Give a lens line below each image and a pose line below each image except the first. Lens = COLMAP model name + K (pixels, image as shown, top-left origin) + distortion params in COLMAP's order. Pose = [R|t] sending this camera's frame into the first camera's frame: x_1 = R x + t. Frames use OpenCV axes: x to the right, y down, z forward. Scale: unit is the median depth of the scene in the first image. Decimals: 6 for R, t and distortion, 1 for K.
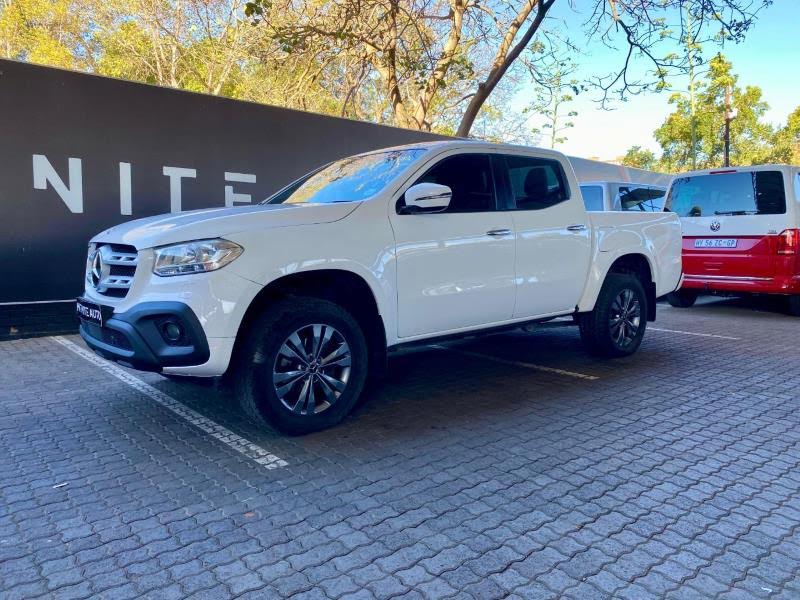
lens RADIAL K [[598.8, 0, 400.0], [0, 598.8, 300.0], [0, 0, 1]] dist [0.010663, 0.002995]
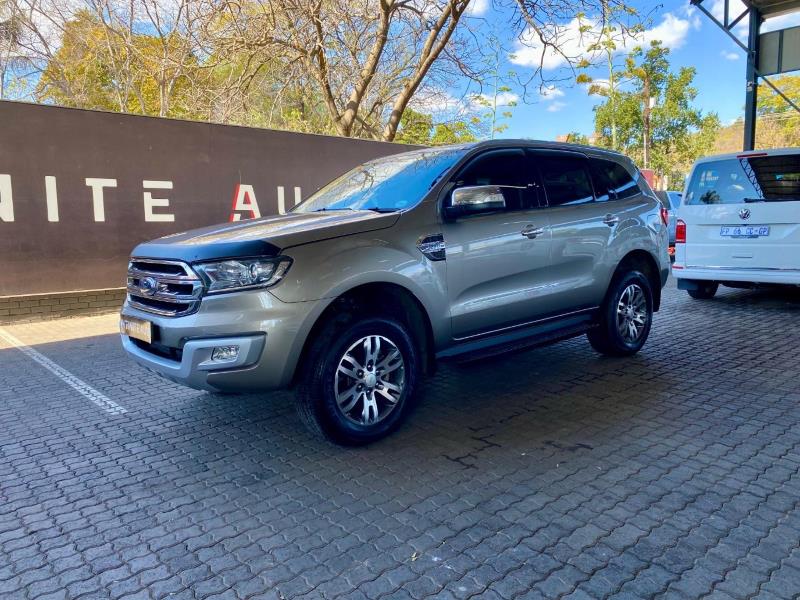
lens RADIAL K [[596.2, 0, 400.0], [0, 596.2, 300.0], [0, 0, 1]] dist [0.005534, 0.002622]
pose [[0.999283, -0.024600, 0.028769, 0.193309], [0.023643, 0.999170, 0.033161, -0.012305], [-0.029561, -0.032457, 0.999036, -0.200626]]
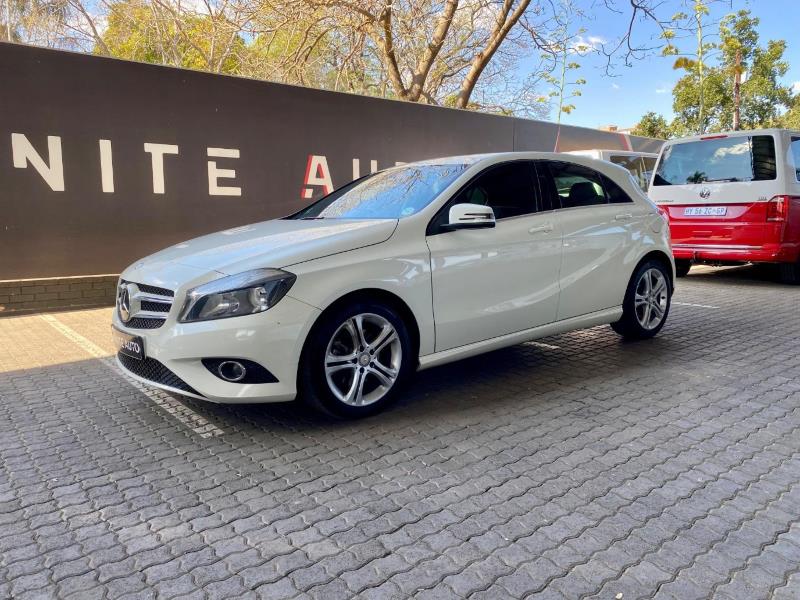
lens RADIAL K [[598.8, 0, 400.0], [0, 598.8, 300.0], [0, 0, 1]] dist [0.010663, 0.002995]
pose [[0.999532, -0.011916, -0.028166, 0.064702], [0.013094, 0.999031, 0.042009, 0.003400], [0.027638, -0.042358, 0.998720, -0.002721]]
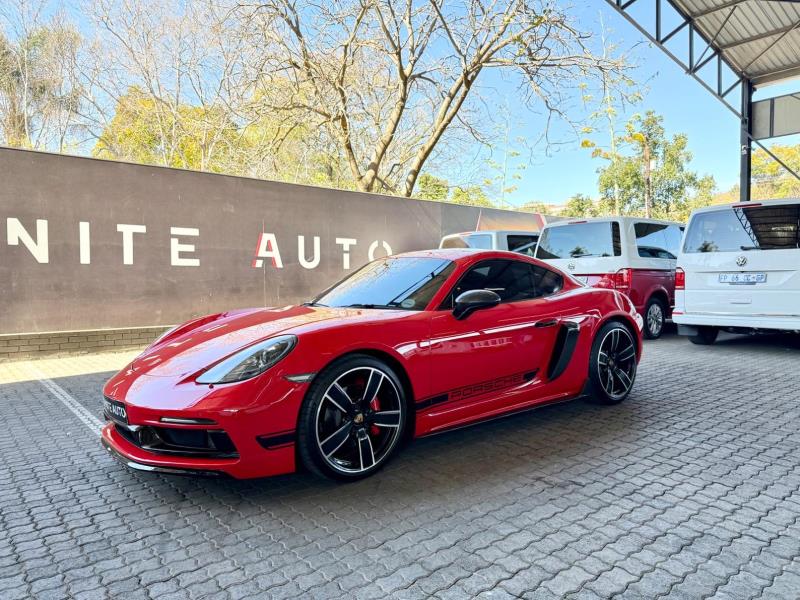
lens RADIAL K [[548.8, 0, 403.7], [0, 548.8, 309.8], [0, 0, 1]] dist [0.037086, -0.039903]
pose [[0.999935, -0.011390, -0.000102, 0.222184], [0.011378, 0.999234, -0.037445, 0.005838], [0.000528, 0.037441, 0.999299, -0.159465]]
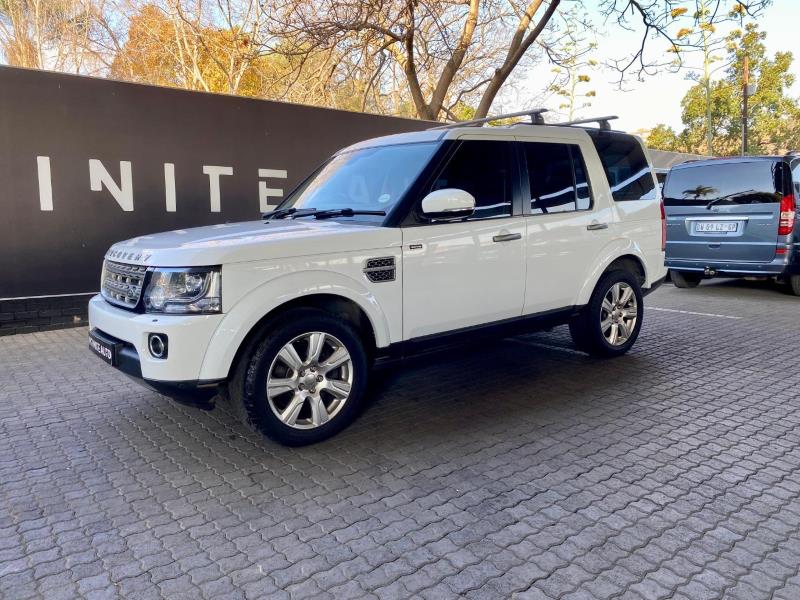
lens RADIAL K [[598.8, 0, 400.0], [0, 598.8, 300.0], [0, 0, 1]] dist [0.010663, 0.002995]
pose [[0.999365, -0.013673, -0.032905, -0.007926], [0.014785, 0.999319, 0.033797, -0.013017], [0.032420, -0.034262, 0.998887, -0.087124]]
